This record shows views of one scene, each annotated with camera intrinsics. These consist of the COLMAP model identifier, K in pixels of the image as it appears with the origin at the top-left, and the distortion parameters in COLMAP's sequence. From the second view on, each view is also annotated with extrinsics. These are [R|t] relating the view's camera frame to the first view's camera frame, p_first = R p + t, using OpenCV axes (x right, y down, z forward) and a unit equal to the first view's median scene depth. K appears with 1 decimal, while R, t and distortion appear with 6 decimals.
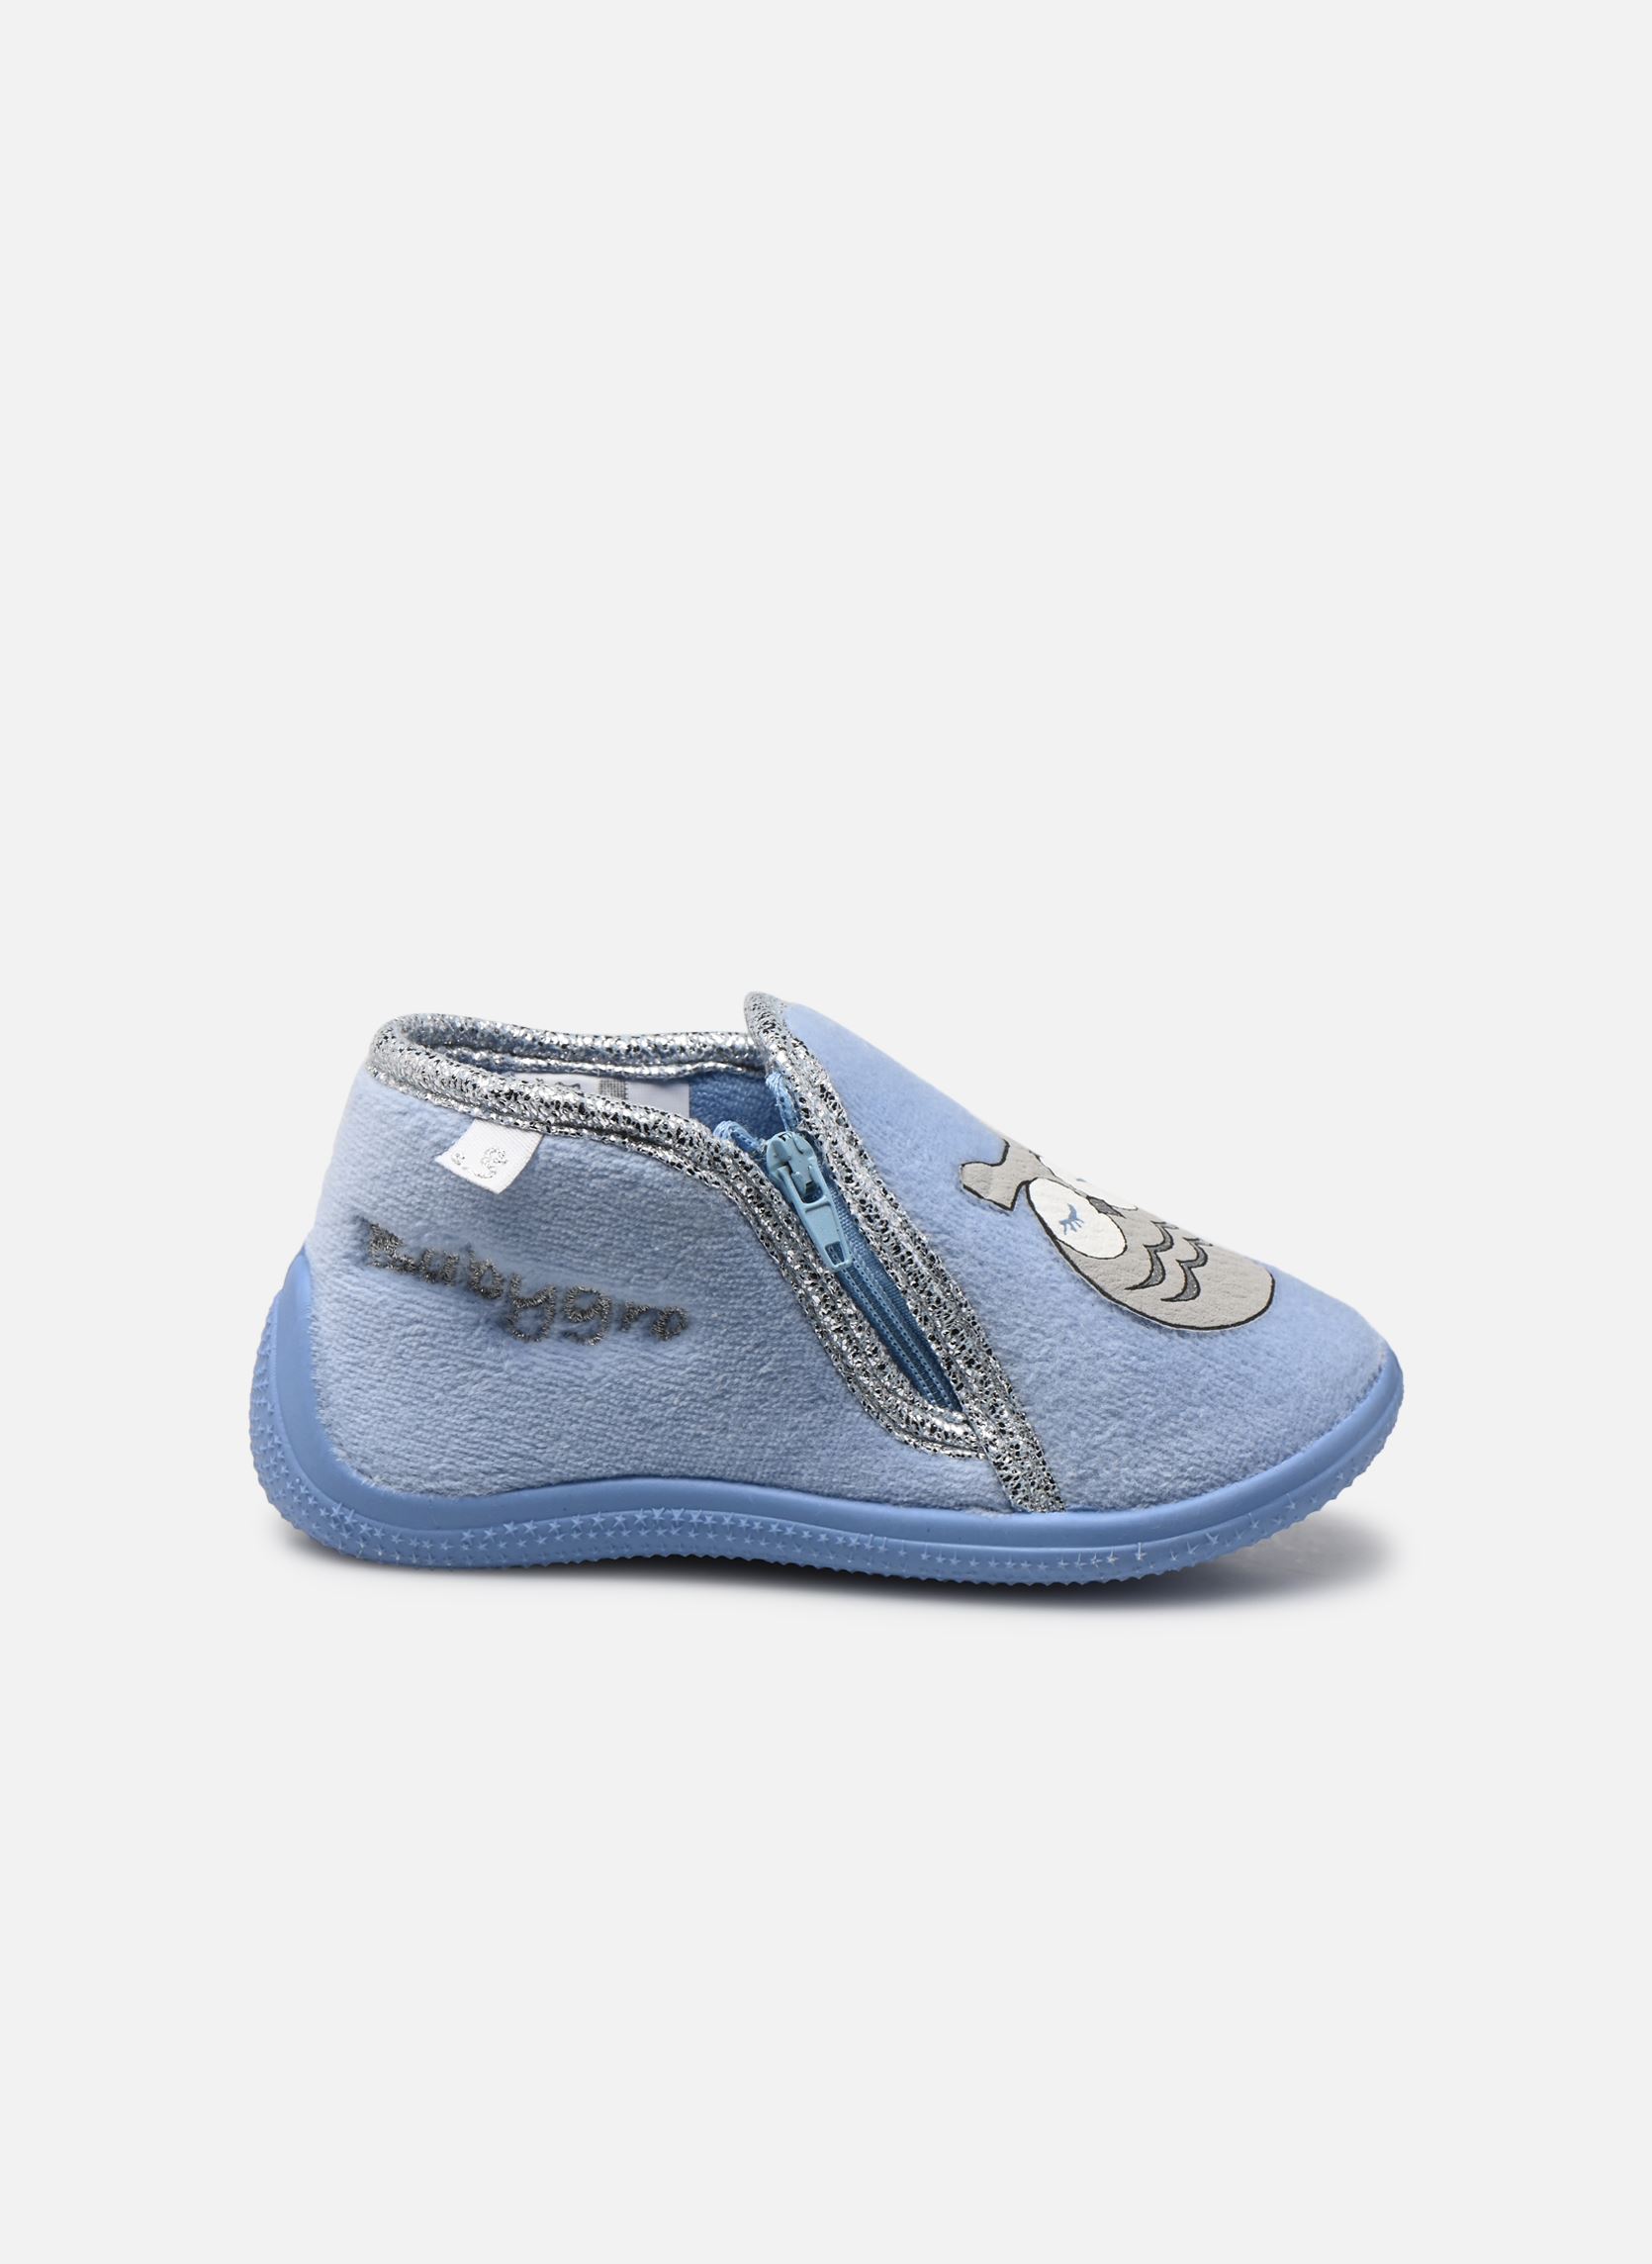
lens RADIAL K [[7193.9, 0, 822.0], [0, 7193.9, 1126.4], [0, 0, 1]] dist [0.254119, 0.000000]
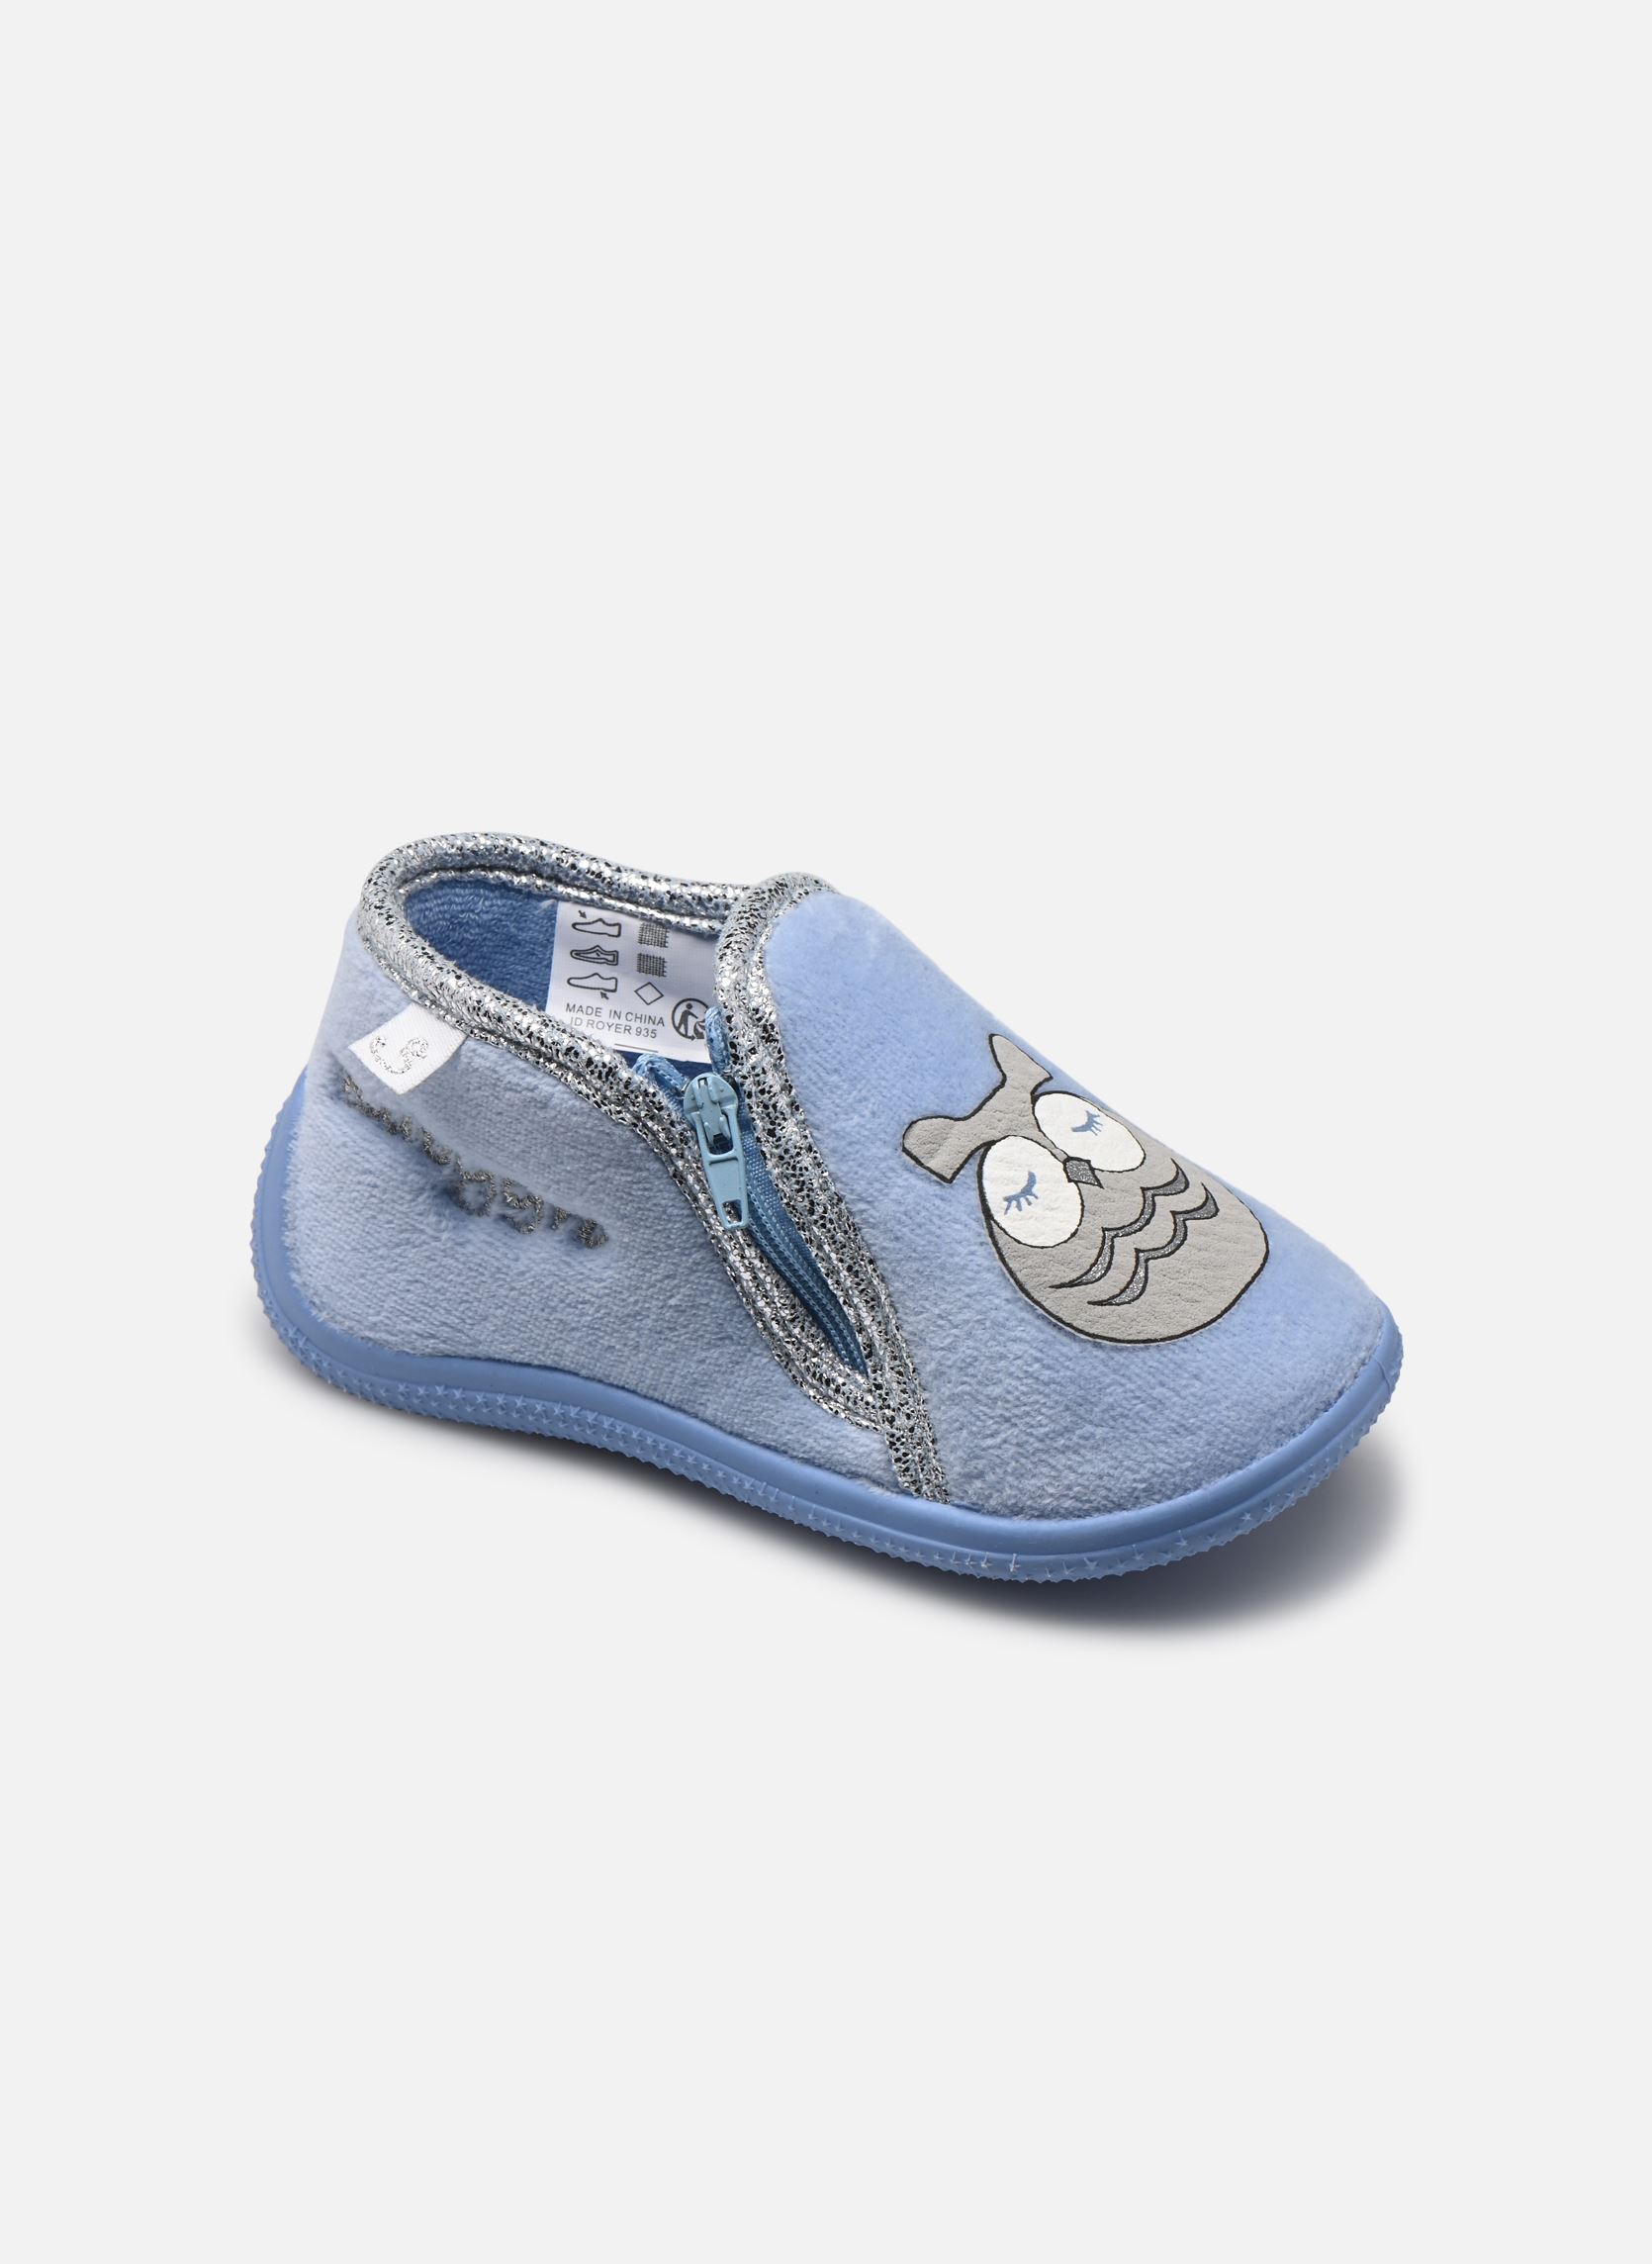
lens RADIAL K [[7193.9, 0, 831.3], [0, 7193.9, 1138.6], [0, 0, 1]] dist [0.254119, 0.000000]
pose [[0.936298, 0.186098, -0.297847, 0.293711], [-0.107399, 0.959161, 0.261680, -0.240705], [0.334382, -0.213022, 0.918047, 0.127495]]
